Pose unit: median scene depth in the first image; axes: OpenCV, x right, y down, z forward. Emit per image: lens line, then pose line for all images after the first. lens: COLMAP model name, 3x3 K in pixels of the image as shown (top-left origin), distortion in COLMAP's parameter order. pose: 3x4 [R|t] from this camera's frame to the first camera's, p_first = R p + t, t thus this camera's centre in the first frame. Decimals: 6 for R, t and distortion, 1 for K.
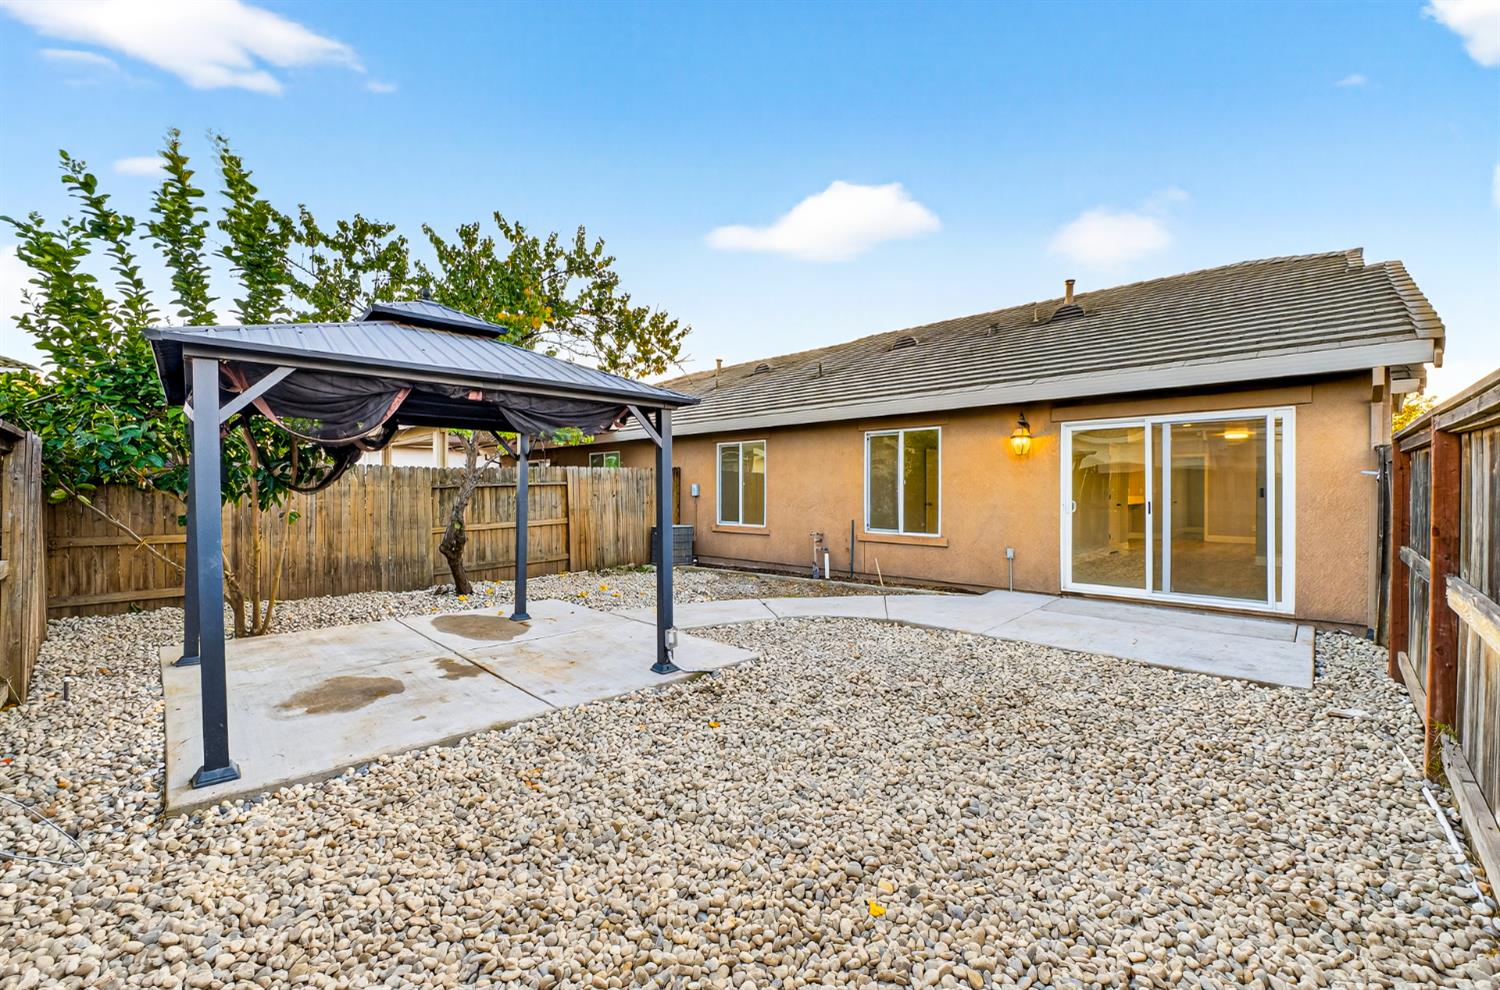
lens RADIAL K [[610.9, 0, 743.2], [0, 610.9, 491.2], [0, 0, 1]] dist [-0.008047, -0.002265]
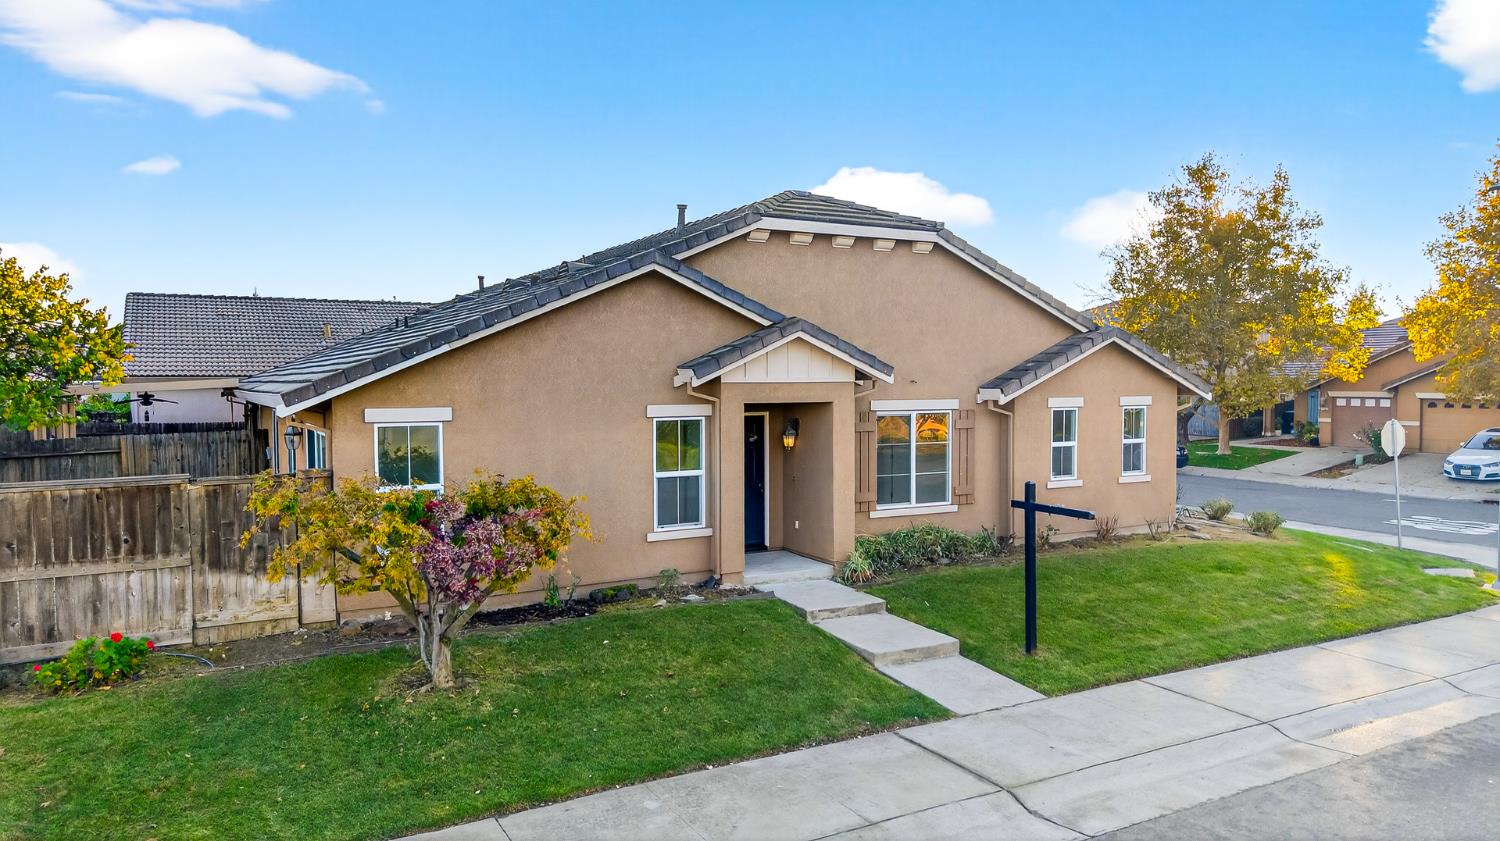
lens RADIAL K [[1000.9, 0, 751.7], [0, 1000.9, 413.2], [0, 0, 1]] dist [0.024264, -0.029648]
pose [[0.958329, 0.002399, -0.285657, 1.294154], [0.006849, 0.999484, 0.031370, -0.127772], [0.285585, -0.032019, 0.957818, -0.397907]]
